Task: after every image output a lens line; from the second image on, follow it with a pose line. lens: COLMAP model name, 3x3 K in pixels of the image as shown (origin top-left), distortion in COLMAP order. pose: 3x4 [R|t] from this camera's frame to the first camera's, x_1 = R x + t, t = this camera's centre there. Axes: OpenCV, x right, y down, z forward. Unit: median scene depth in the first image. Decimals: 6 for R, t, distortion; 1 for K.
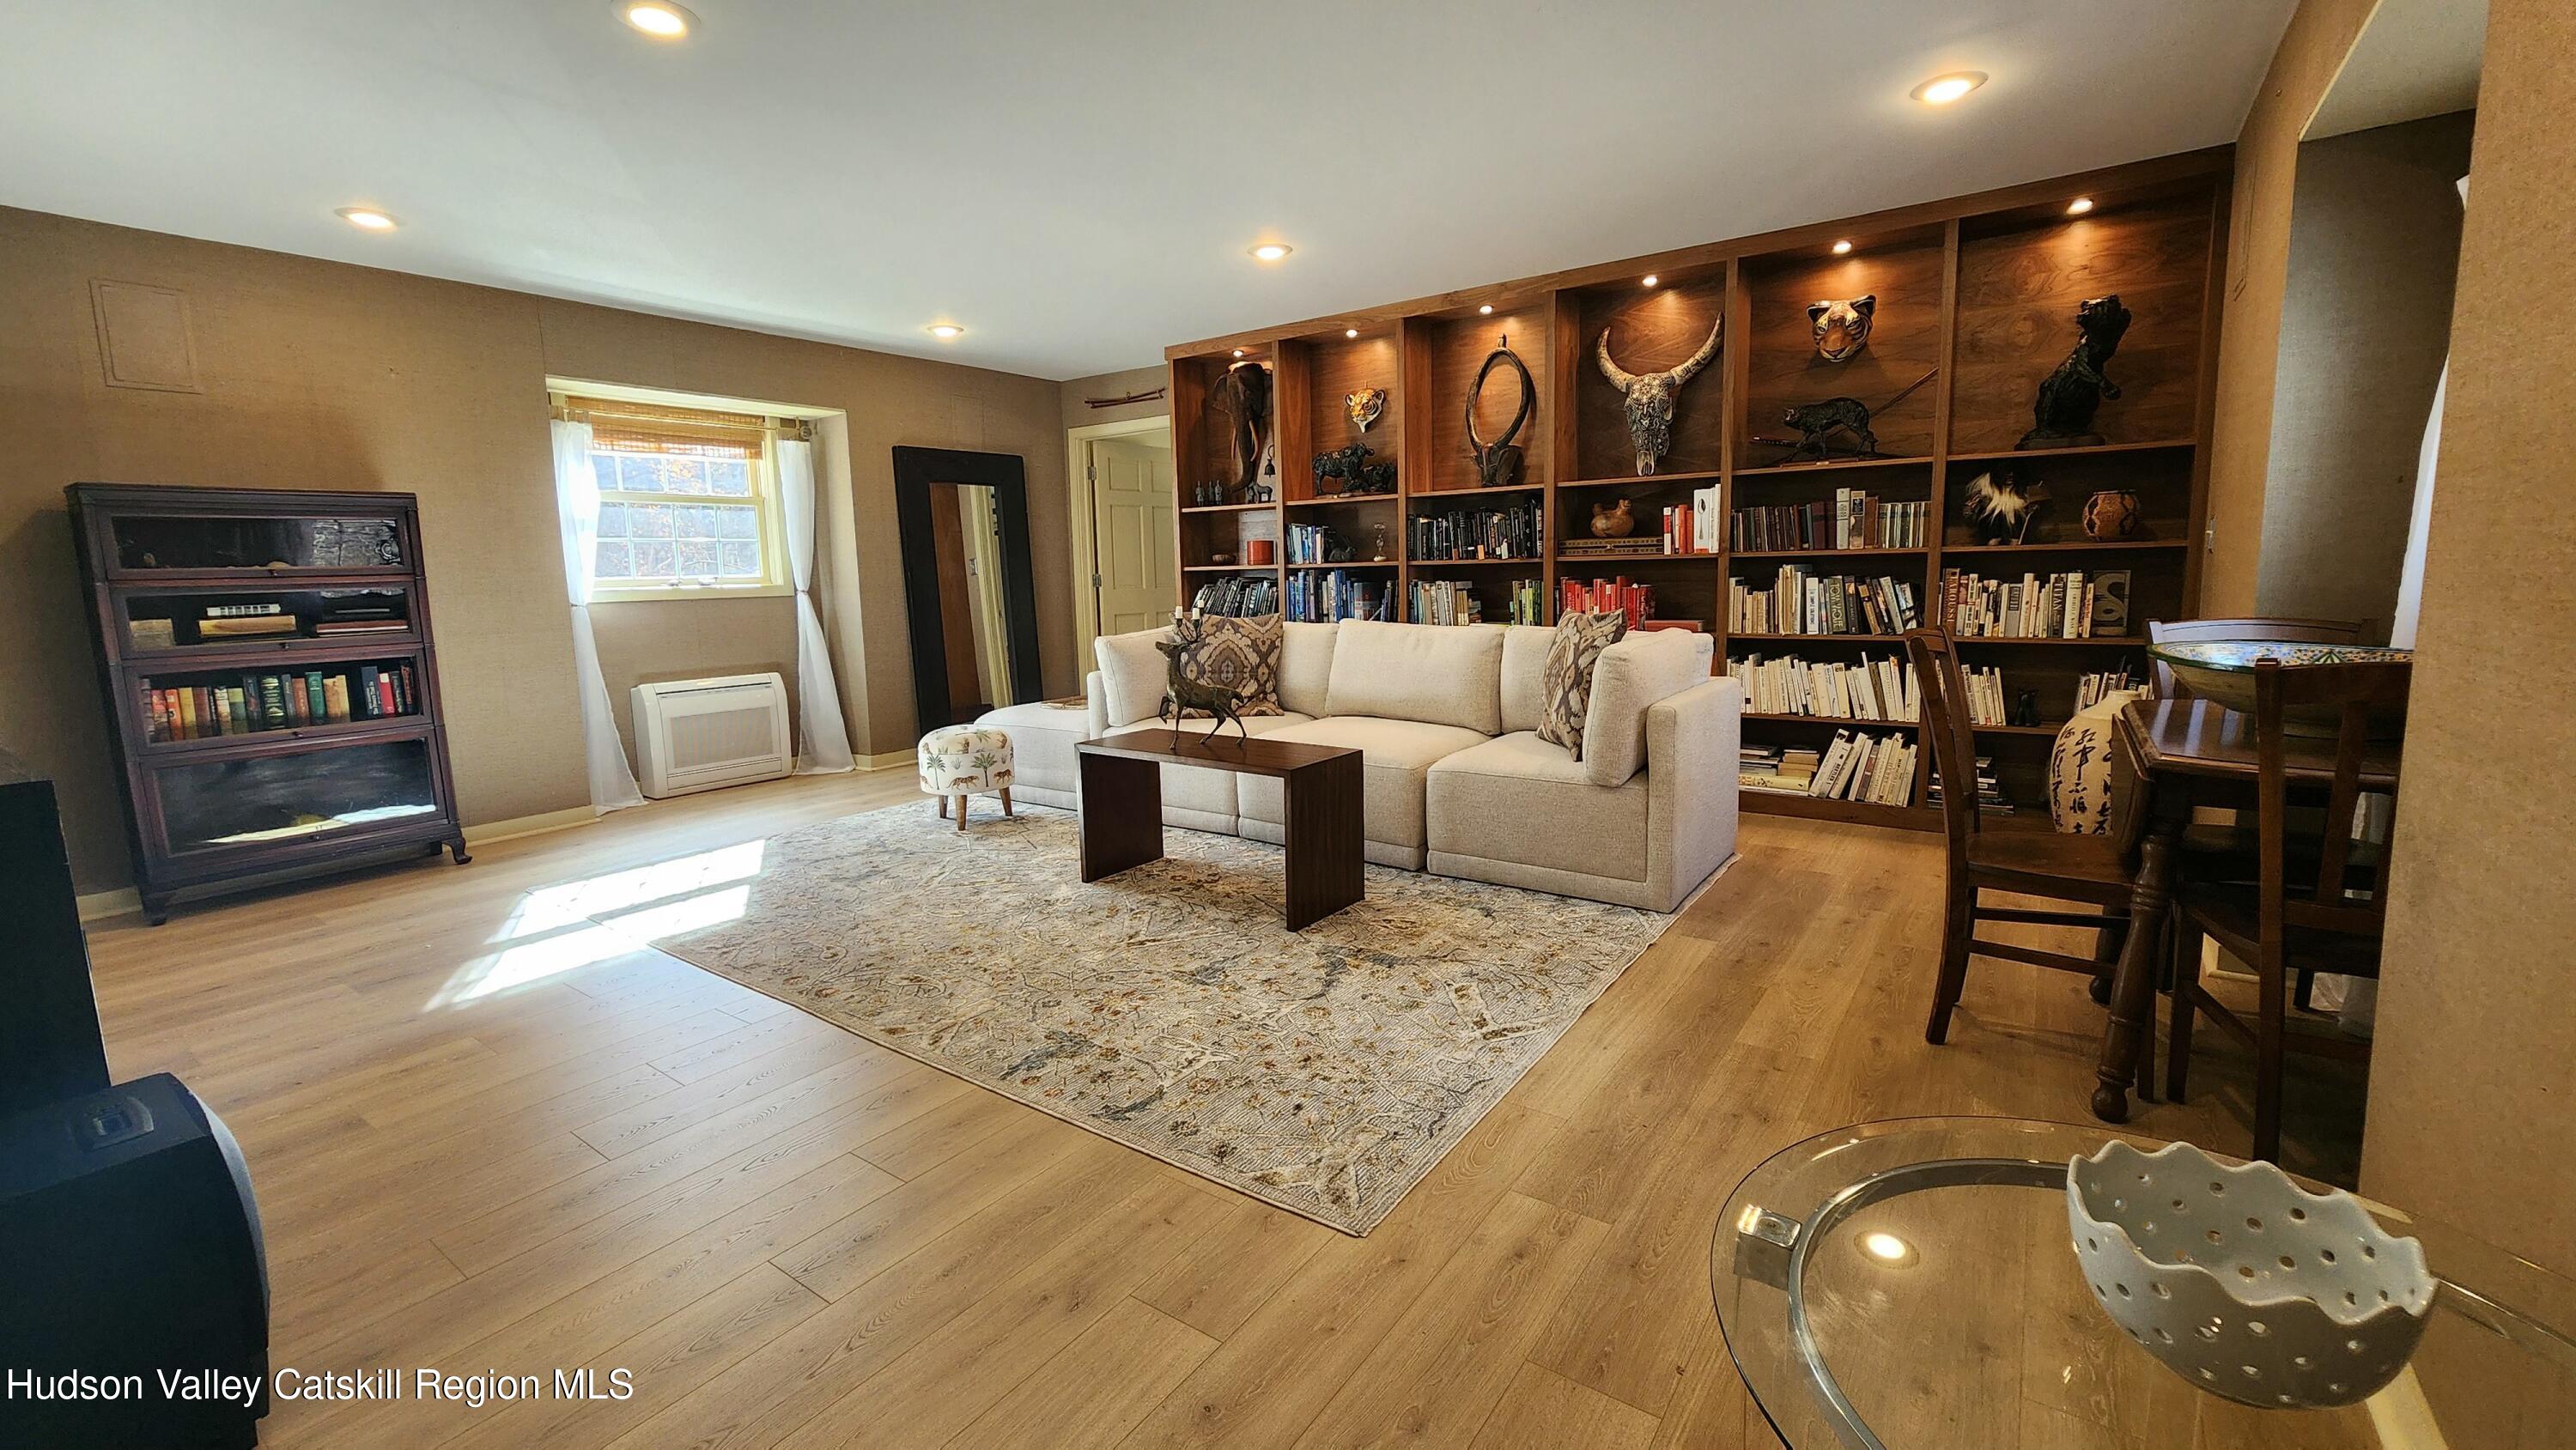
lens RADIAL K [[1057.7, 0, 1287.3], [0, 1057.7, 707.6], [0, 0, 1]] dist [-0.002839, 0.001228]
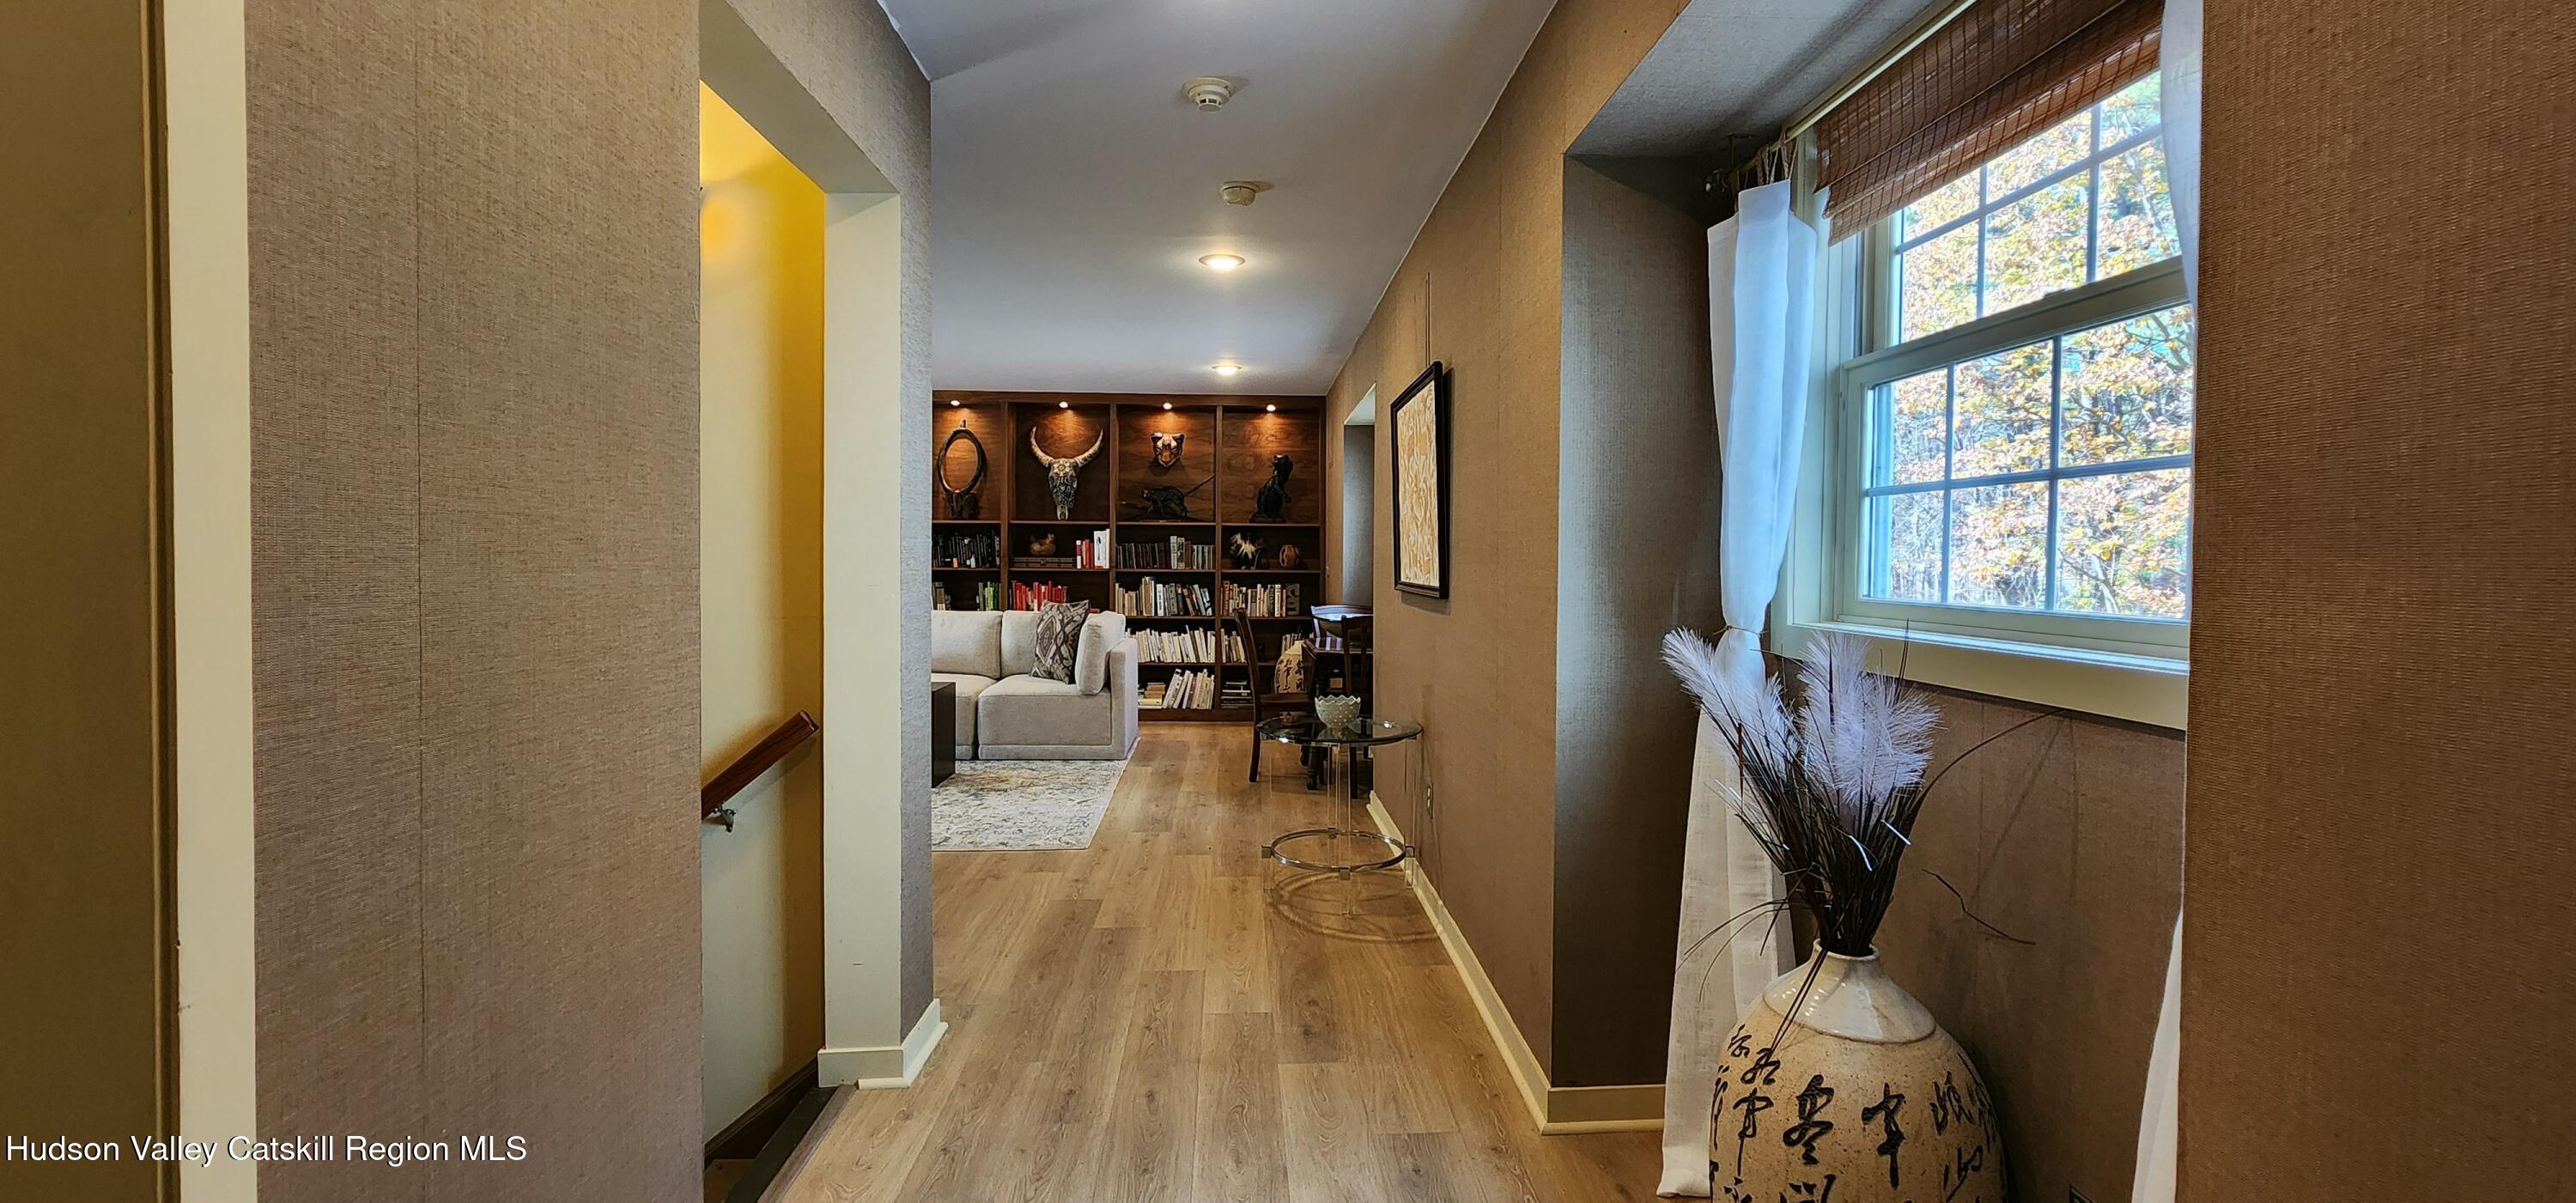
lens RADIAL K [[1057.7, 0, 1286.4], [0, 1057.7, 591.1], [0, 0, 1]] dist [-0.003581, 0.002213]
pose [[0.780794, 0.012958, 0.624654, -0.451526], [0.053661, 0.994700, -0.087708, 0.056596], [-0.622480, 0.102001, 0.775961, -0.517021]]
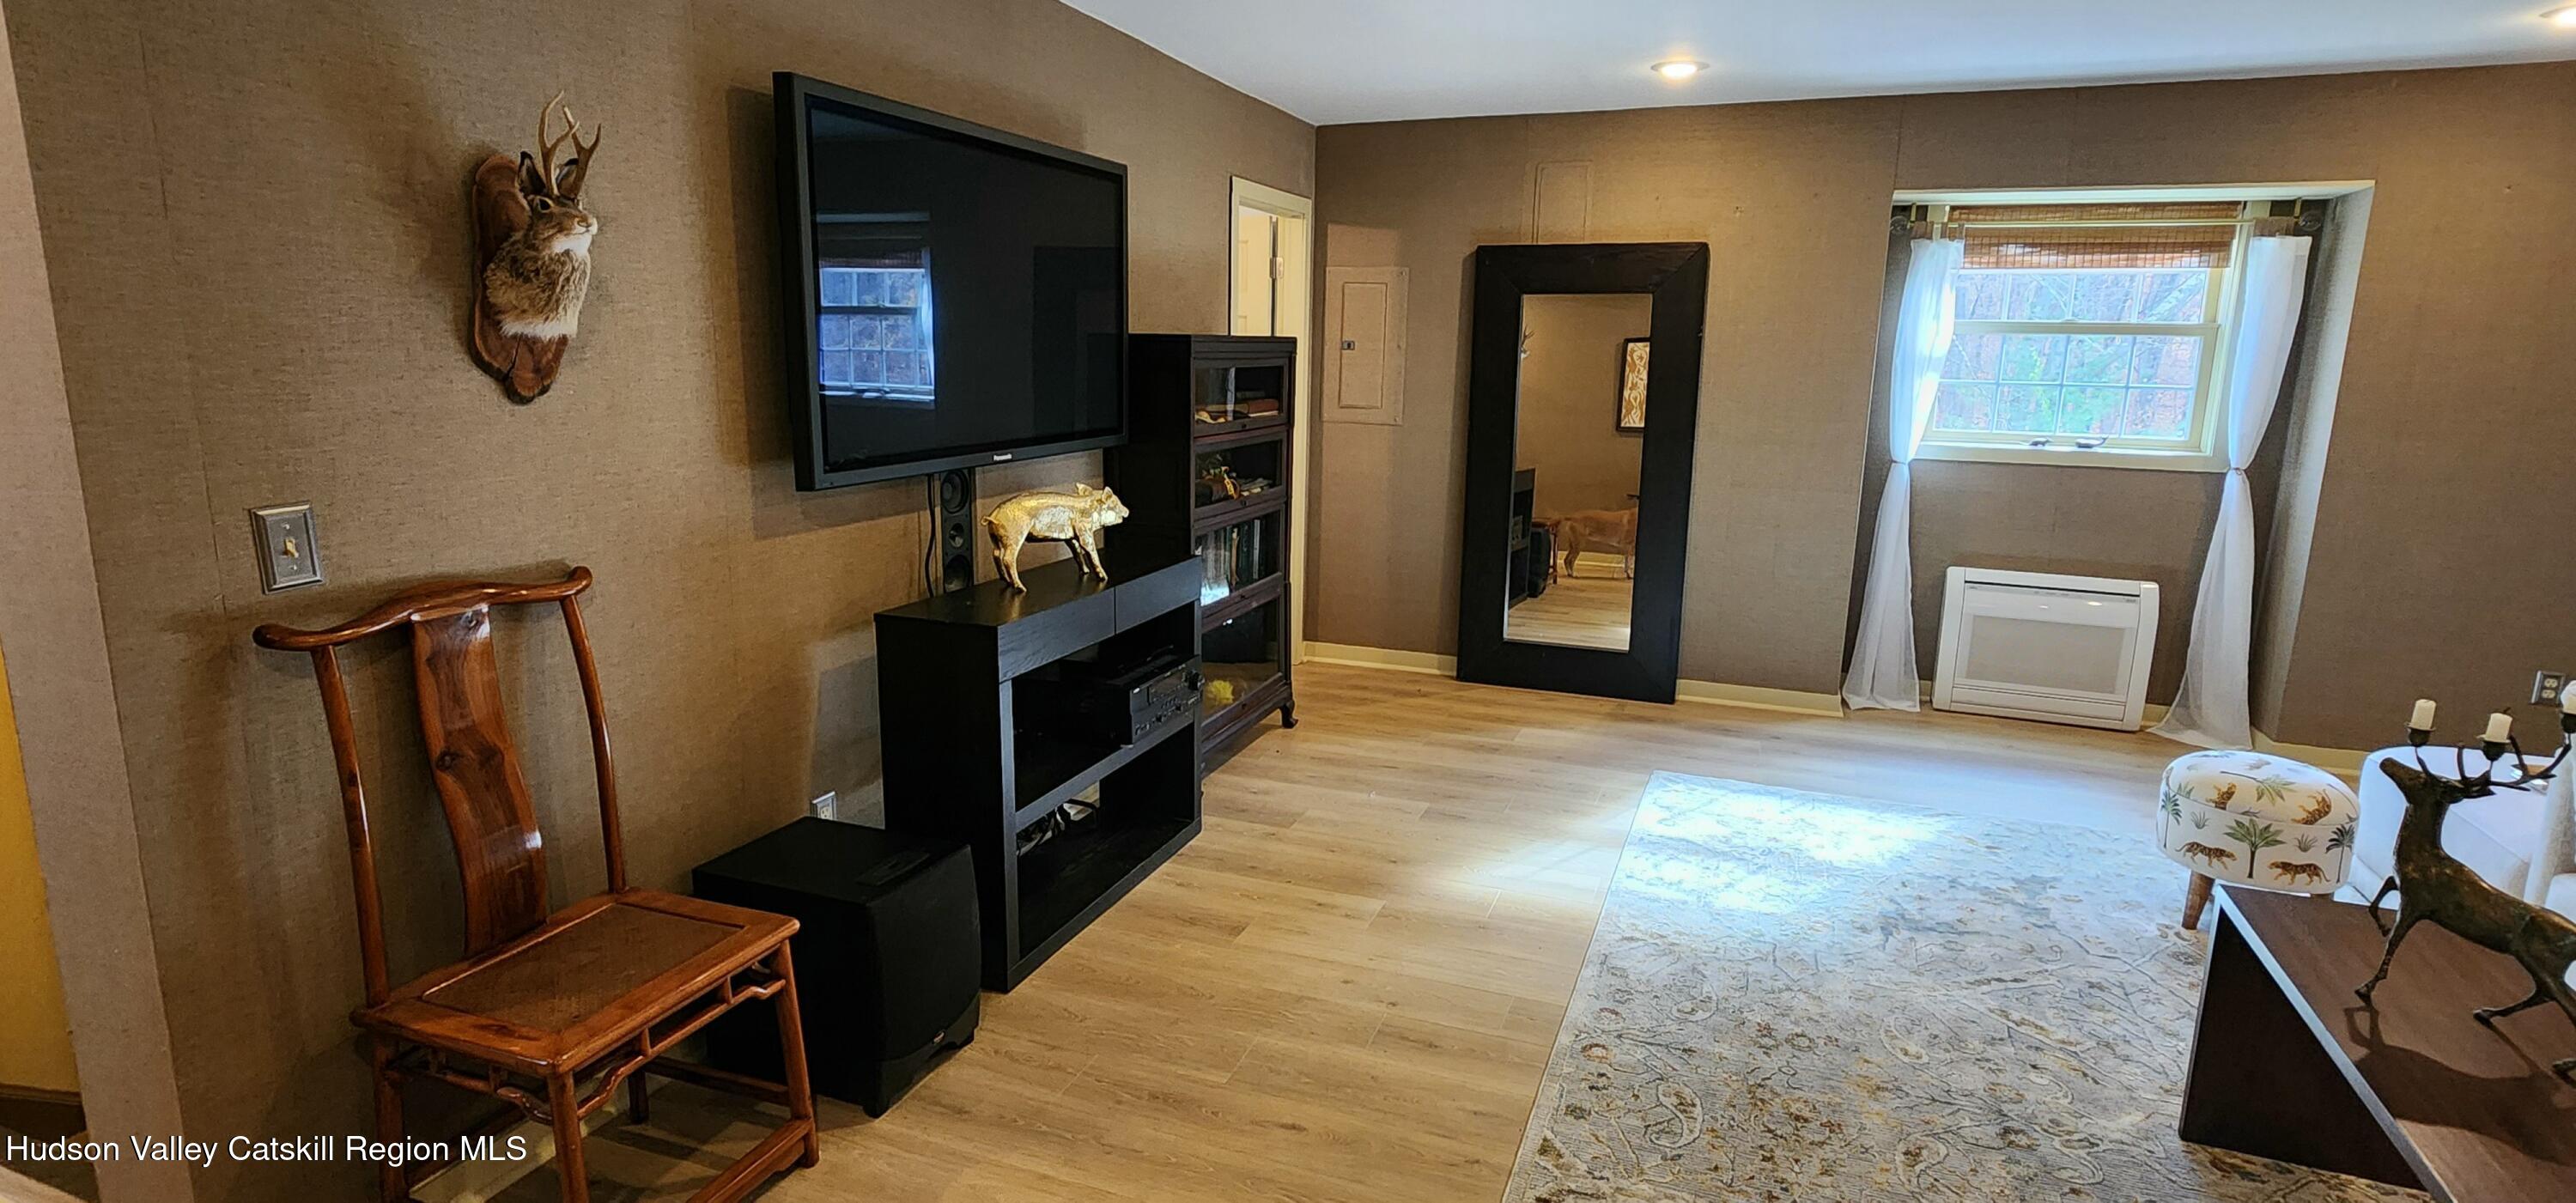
lens RADIAL K [[1260.6, 0, 1287.9], [0, 1260.6, 580.3], [0, 0, 1]] dist [-0.003988, 0.000150]
pose [[0.245759, 0.210791, -0.946134, 0.203214], [-0.149046, 0.972679, 0.177990, -0.129353], [0.957803, 0.097275, 0.270463, 0.321822]]
